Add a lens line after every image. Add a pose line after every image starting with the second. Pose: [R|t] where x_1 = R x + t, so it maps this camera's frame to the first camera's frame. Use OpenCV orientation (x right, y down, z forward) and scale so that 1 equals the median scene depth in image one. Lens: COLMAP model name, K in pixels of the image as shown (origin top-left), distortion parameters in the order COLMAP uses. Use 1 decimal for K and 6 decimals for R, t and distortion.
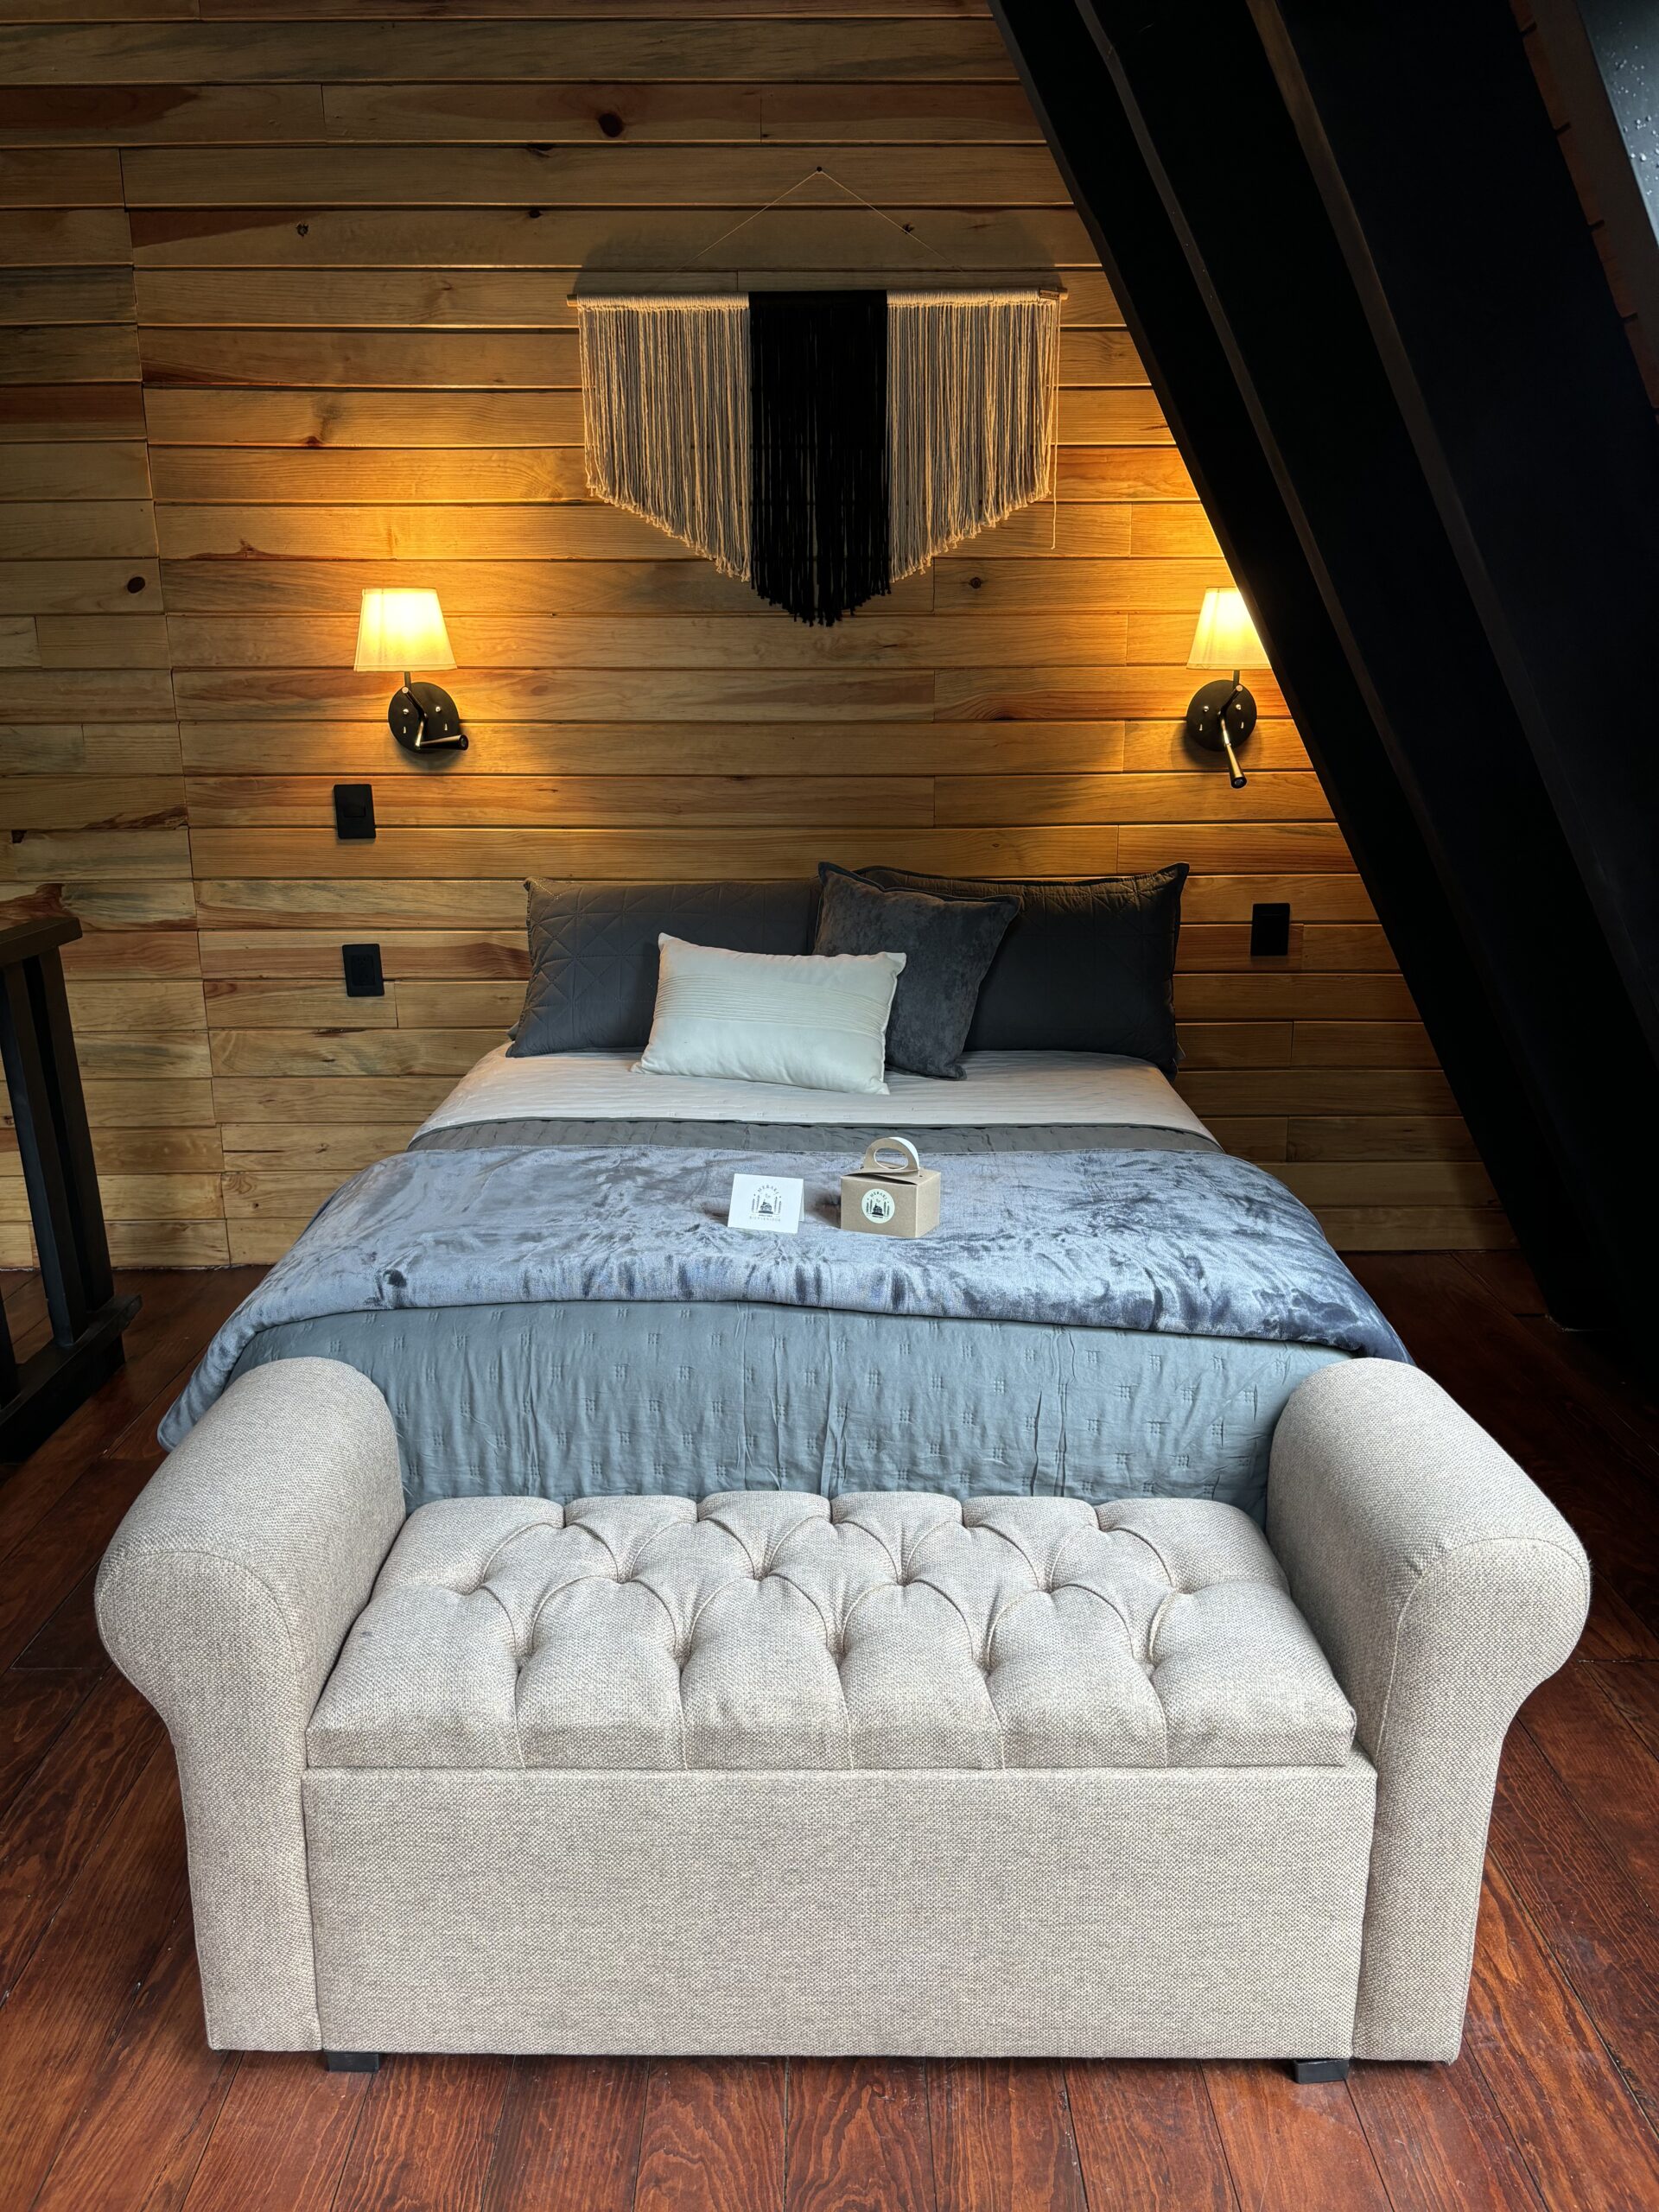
lens RADIAL K [[1645.3, 0, 823.1], [0, 1645.3, 1110.7], [0, 0, 1]] dist [0.013114, -0.018086]
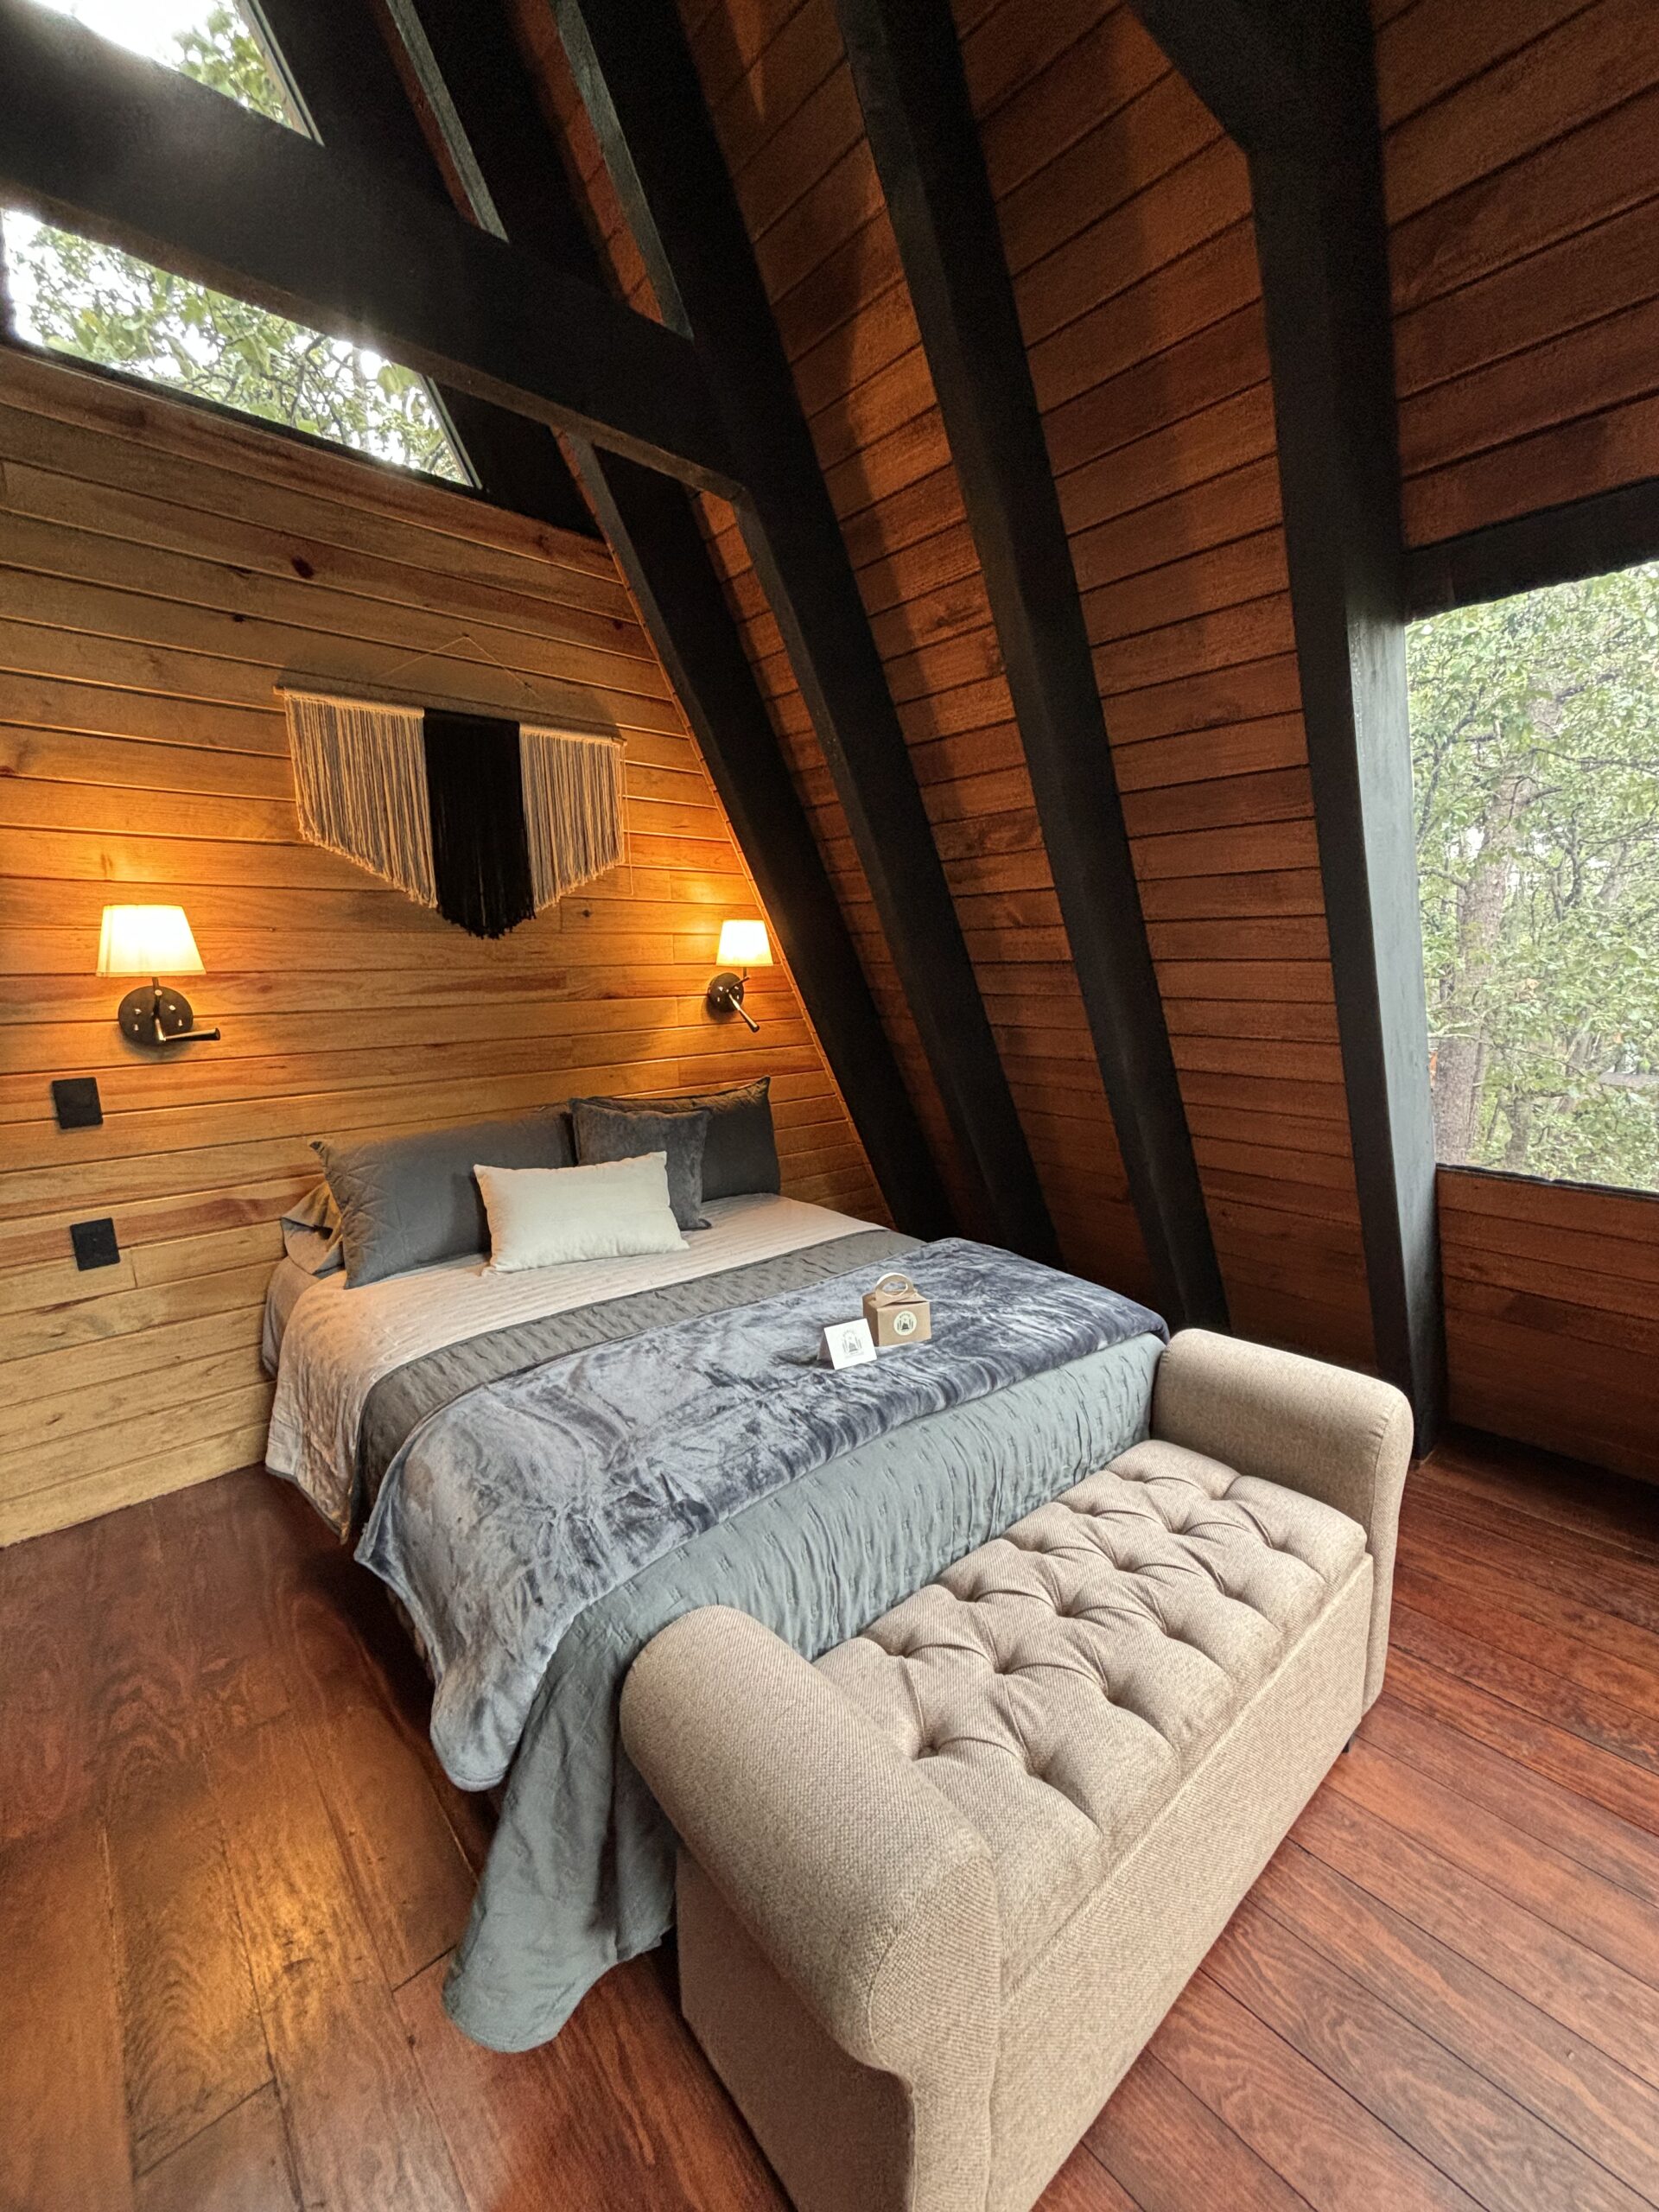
lens RADIAL K [[881.3, 0, 833.6], [0, 881.3, 1108.1], [0, 0, 1]] dist [-0.004012, 0.002565]
pose [[0.754809, -0.118839, 0.645090, -0.295260], [0.184131, 0.982296, -0.034490, -0.068019], [-0.629571, 0.144814, 0.763328, 0.246923]]
